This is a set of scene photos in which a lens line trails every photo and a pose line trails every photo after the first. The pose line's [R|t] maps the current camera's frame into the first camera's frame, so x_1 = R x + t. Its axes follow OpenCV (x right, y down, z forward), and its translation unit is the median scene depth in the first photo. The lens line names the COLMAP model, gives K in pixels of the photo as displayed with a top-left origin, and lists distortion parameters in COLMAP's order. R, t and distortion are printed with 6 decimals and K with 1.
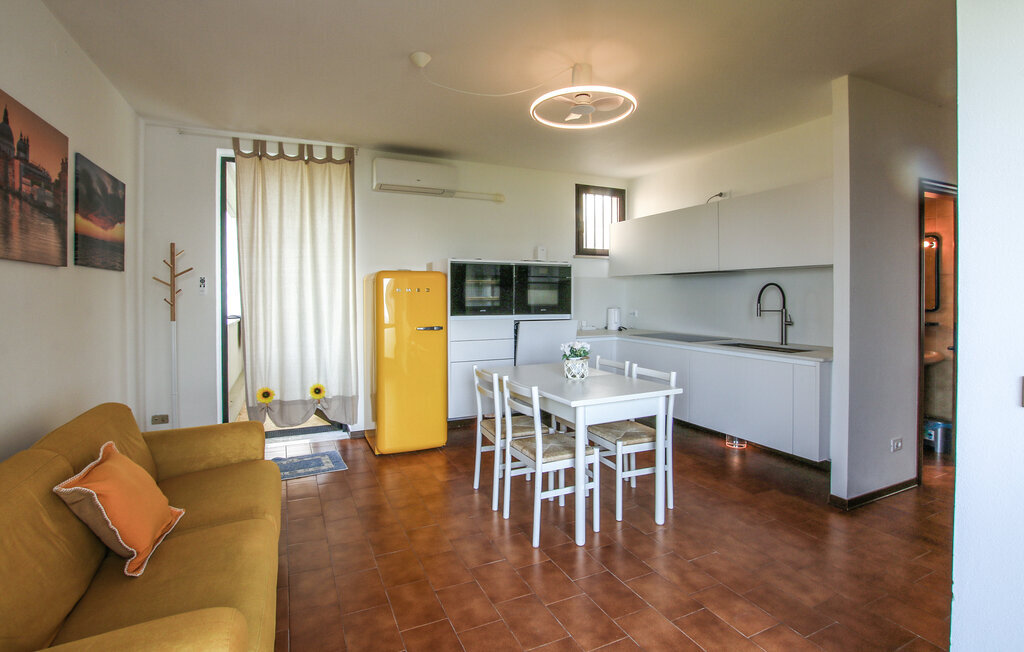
lens RADIAL K [[489.0, 0, 500.3], [0, 489.0, 280.1], [0, 0, 1]] dist [-0.025862, 0.001775]
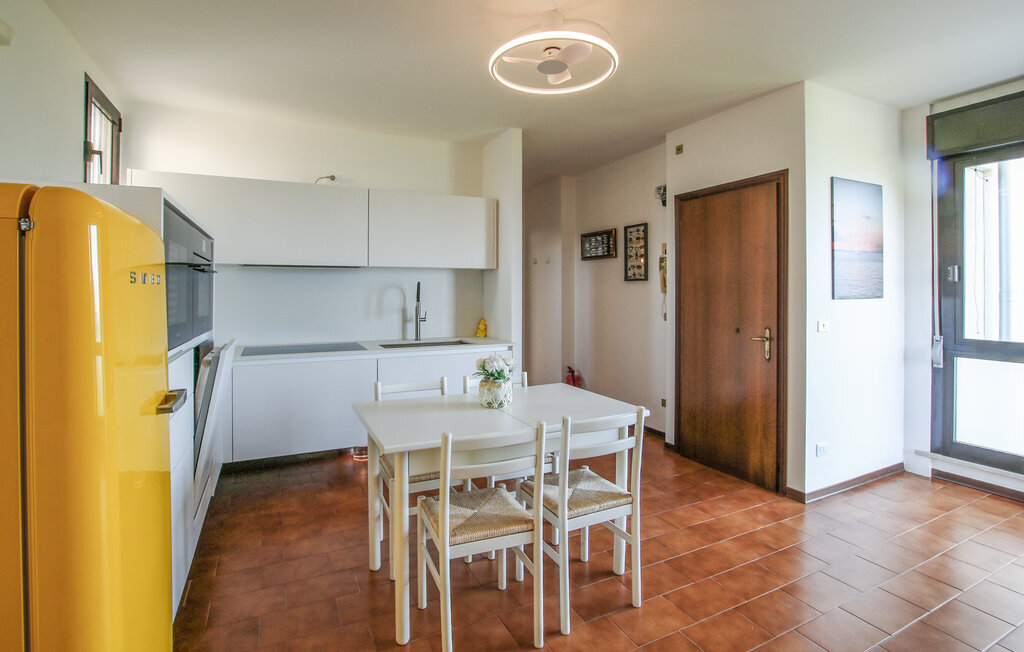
lens RADIAL K [[489.0, 0, 500.3], [0, 489.0, 280.1], [0, 0, 1]] dist [-0.025862, 0.001775]
pose [[-0.025481, 0.014777, 0.999566, -0.548218], [-0.030061, 0.999427, -0.015541, 0.013022], [-0.999223, -0.030444, -0.025022, 0.927787]]
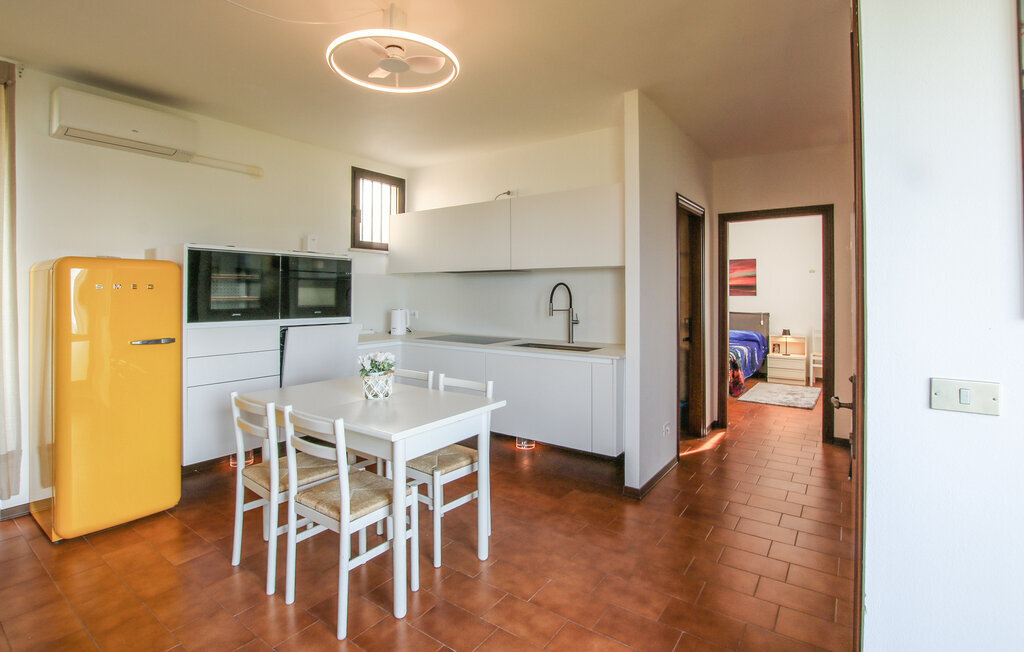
lens RADIAL K [[489.0, 0, 500.3], [0, 489.0, 280.1], [0, 0, 1]] dist [-0.025862, 0.001775]
pose [[0.870965, 0.015772, 0.491092, -0.061221], [-0.016884, 0.999855, -0.002169, 0.004797], [-0.491055, -0.006402, 0.871105, 0.184505]]
